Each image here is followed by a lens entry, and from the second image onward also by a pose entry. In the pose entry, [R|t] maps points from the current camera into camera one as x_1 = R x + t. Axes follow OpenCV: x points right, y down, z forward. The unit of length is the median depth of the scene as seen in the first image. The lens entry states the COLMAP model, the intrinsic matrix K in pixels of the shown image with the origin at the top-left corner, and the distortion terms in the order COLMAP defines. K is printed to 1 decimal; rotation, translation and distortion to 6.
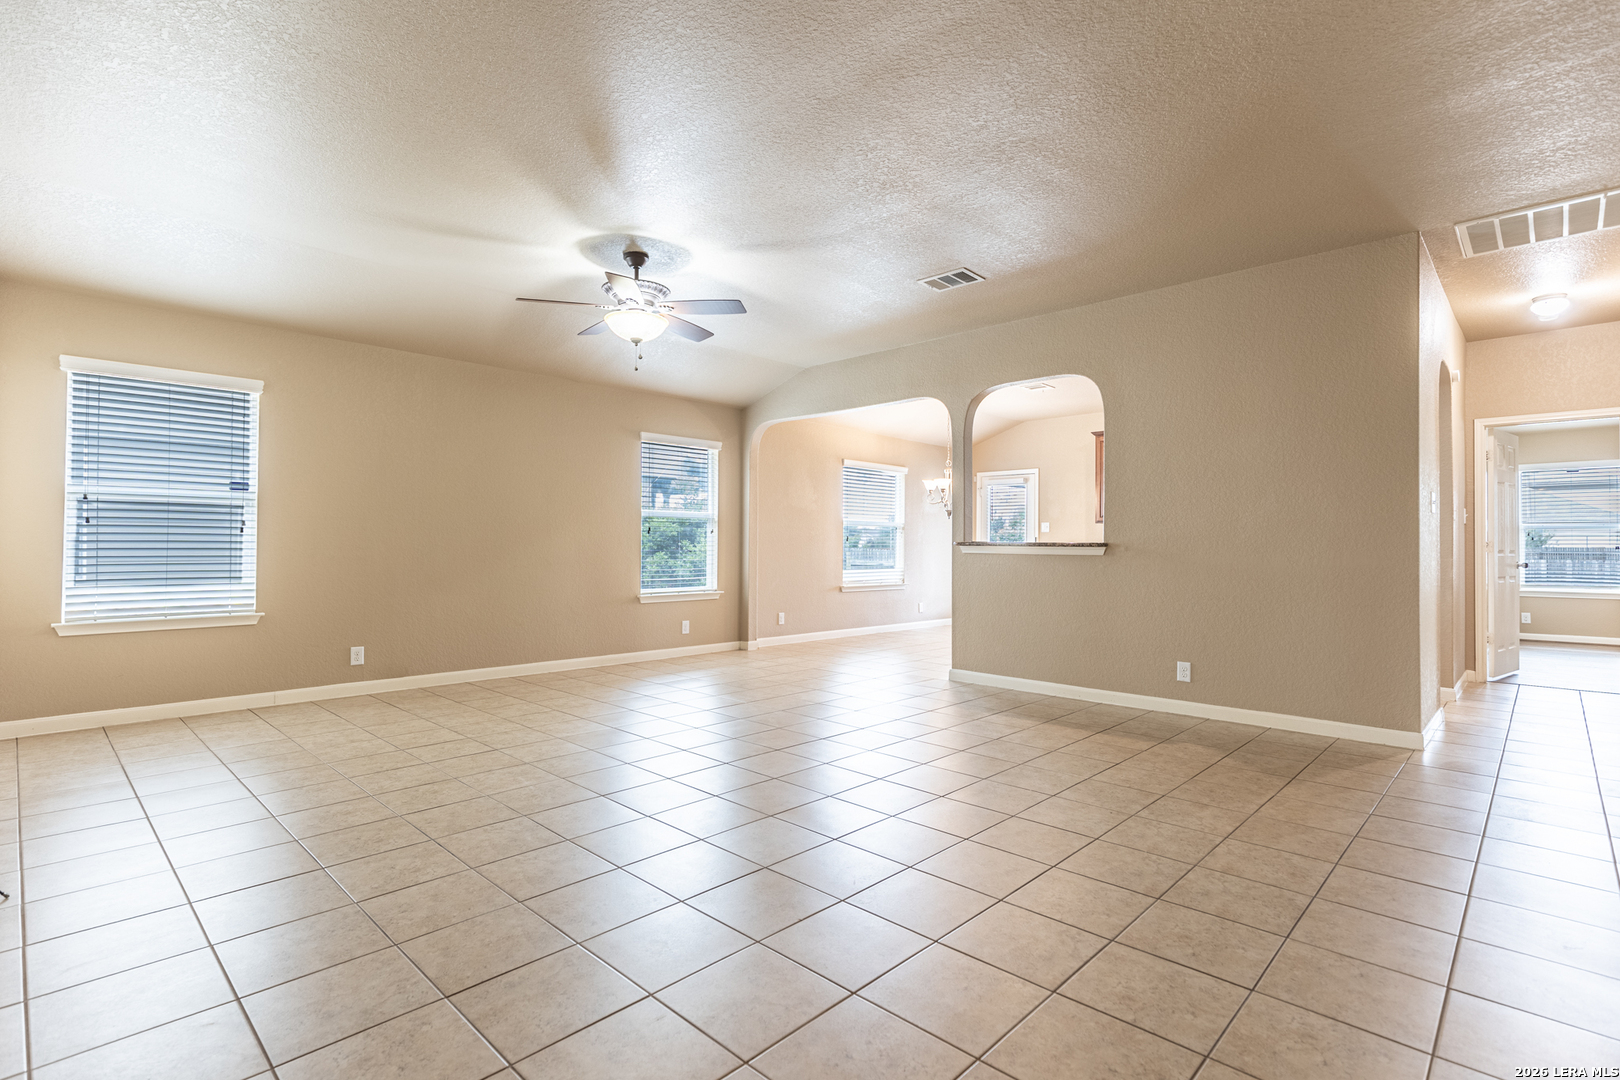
lens RADIAL K [[770.2, 0, 810.0], [0, 770.2, 540.0], [0, 0, 1]] dist [0.005320, 0.001241]
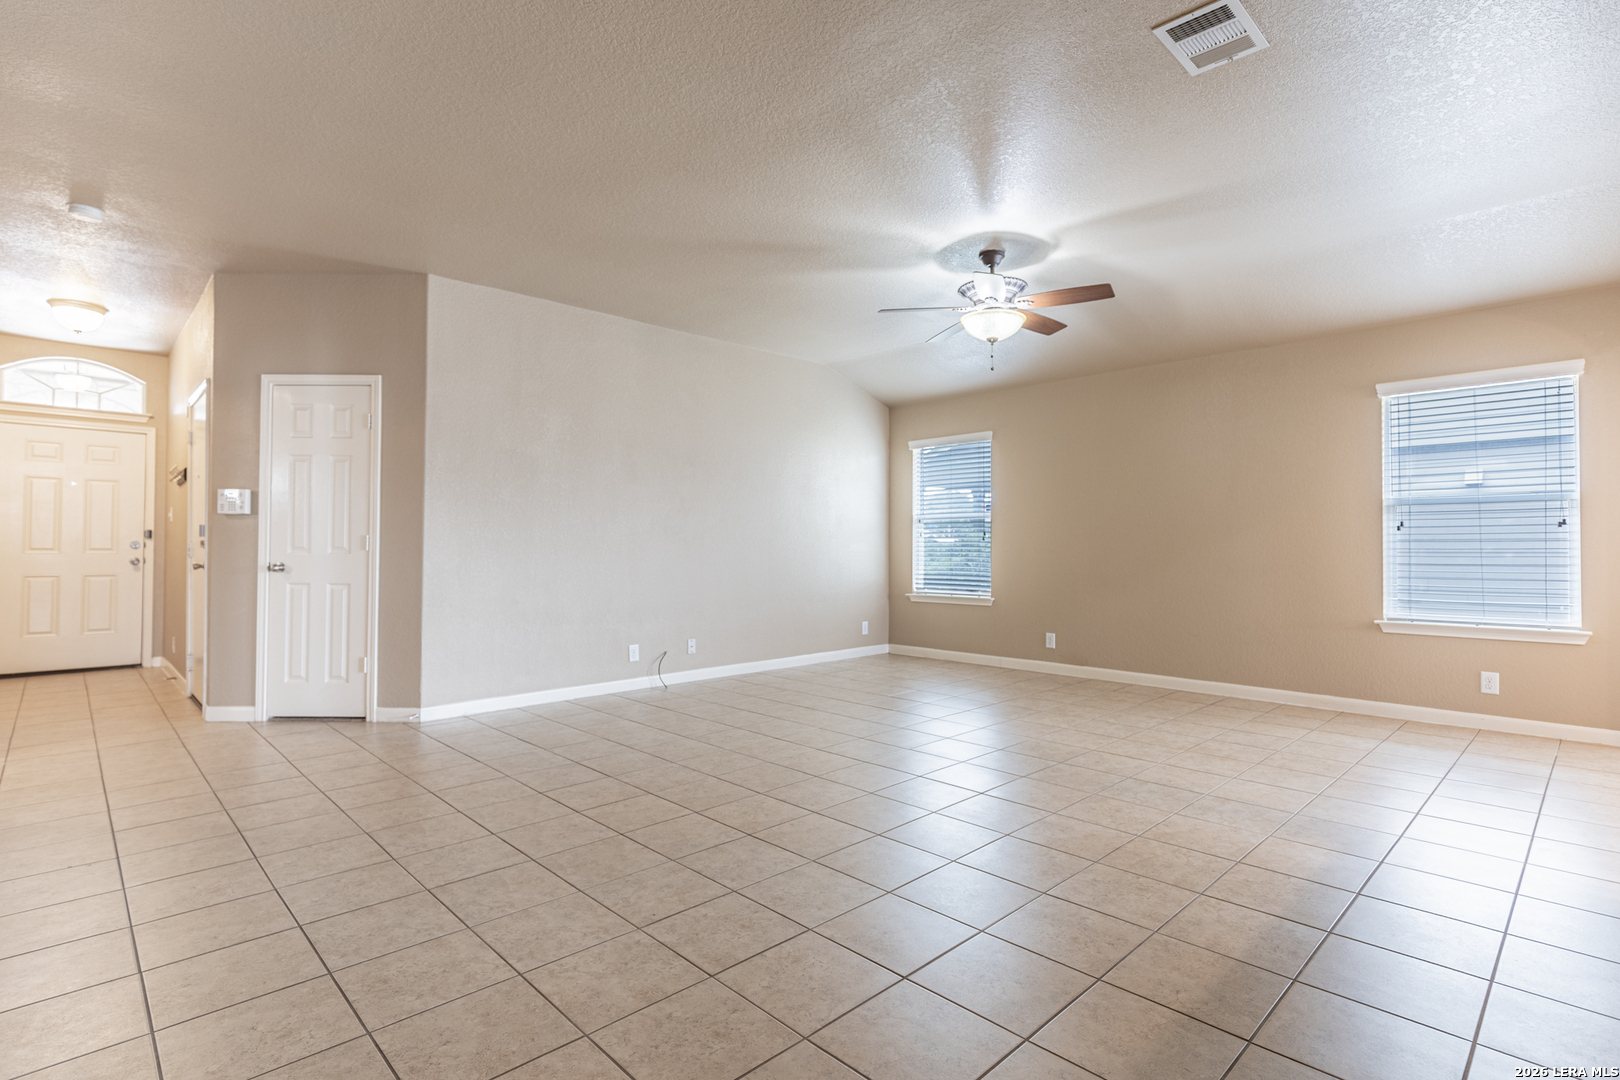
lens RADIAL K [[771.2, 0, 810.0], [0, 771.2, 540.0], [0, 0, 1]] dist [-0.001288, -0.000672]
pose [[-0.031618, -0.014630, -0.999393, 1.059985], [0.004696, 0.999880, -0.014786, 0.014781], [0.999489, -0.005161, -0.031545, 1.117938]]
